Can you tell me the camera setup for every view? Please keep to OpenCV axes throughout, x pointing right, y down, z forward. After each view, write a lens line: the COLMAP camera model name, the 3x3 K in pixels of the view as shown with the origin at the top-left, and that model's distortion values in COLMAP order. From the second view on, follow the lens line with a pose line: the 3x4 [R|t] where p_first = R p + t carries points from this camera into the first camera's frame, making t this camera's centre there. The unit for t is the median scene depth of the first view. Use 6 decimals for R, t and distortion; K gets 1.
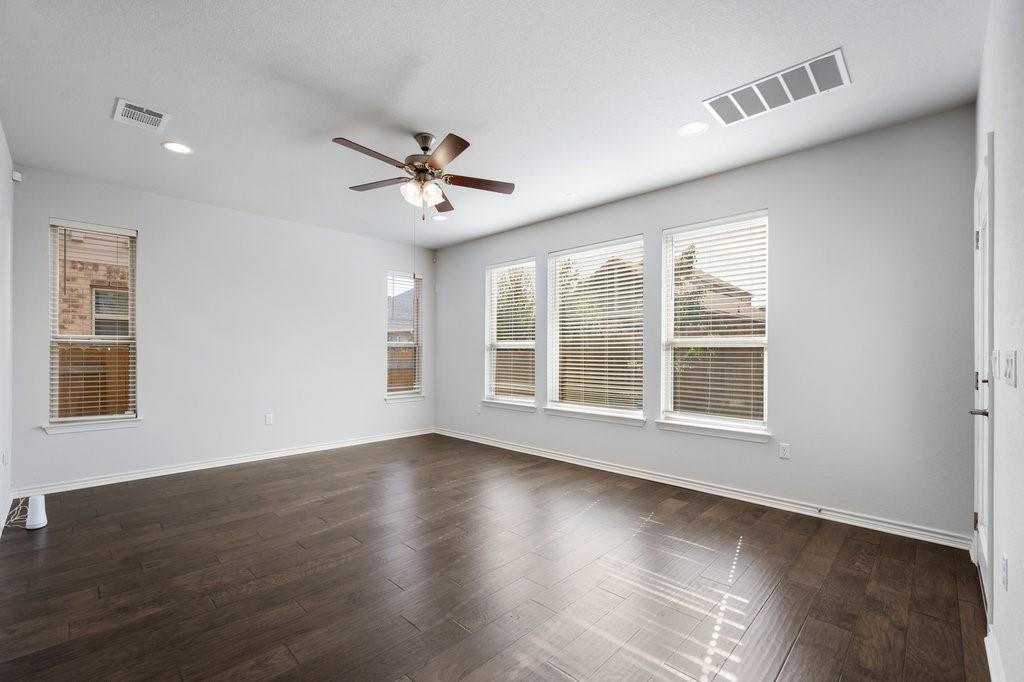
lens RADIAL K [[434.9, 0, 510.7], [0, 434.9, 353.9], [0, 0, 1]] dist [-0.003216, -0.000541]
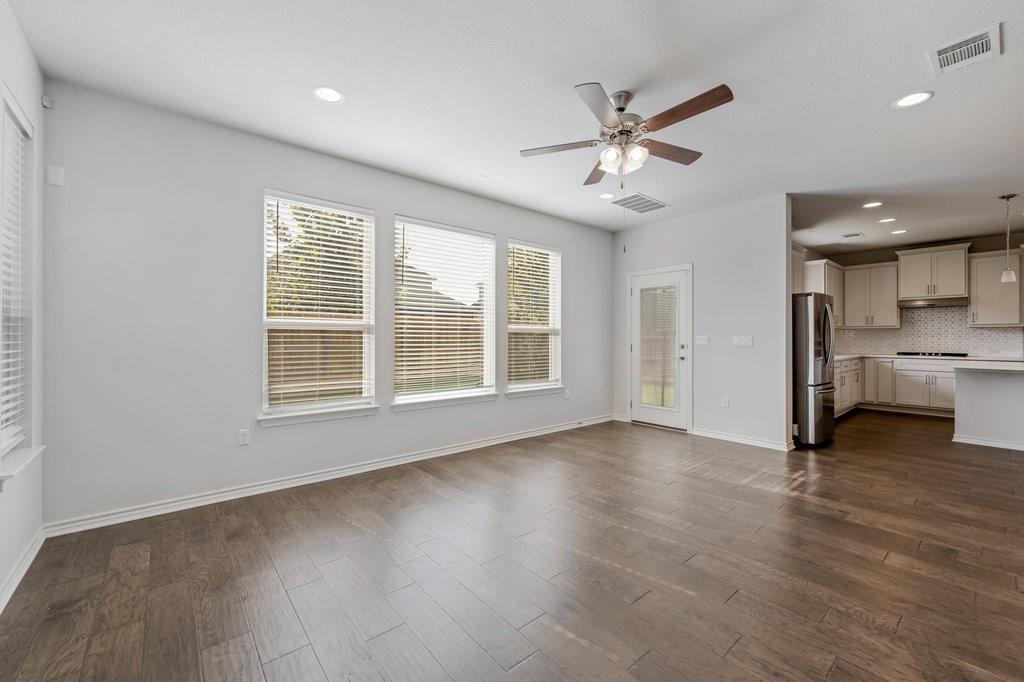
lens RADIAL K [[413.0, 0, 514.0], [0, 413.0, 334.9], [0, 0, 1]] dist [0.000814, 0.000185]
pose [[0.092693, 0.002695, 0.995691, -0.775580], [-0.002858, 0.999993, -0.002440, -0.004747], [-0.995691, -0.002619, 0.092700, 0.826818]]
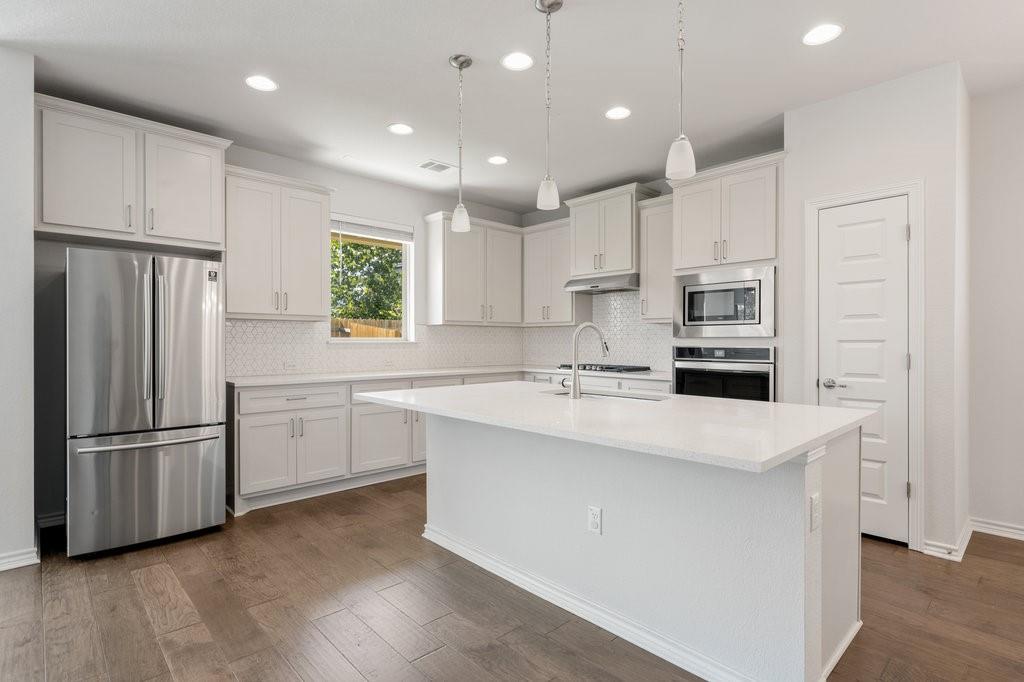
lens RADIAL K [[509.2, 0, 510.0], [0, 509.2, 342.7], [0, 0, 1]] dist [0.000572, -0.000434]
pose [[0.045872, -0.007245, 0.998921, -0.276338], [-0.000510, 0.999973, 0.007277, -0.005863], [-0.998947, -0.000844, 0.045868, -0.412960]]
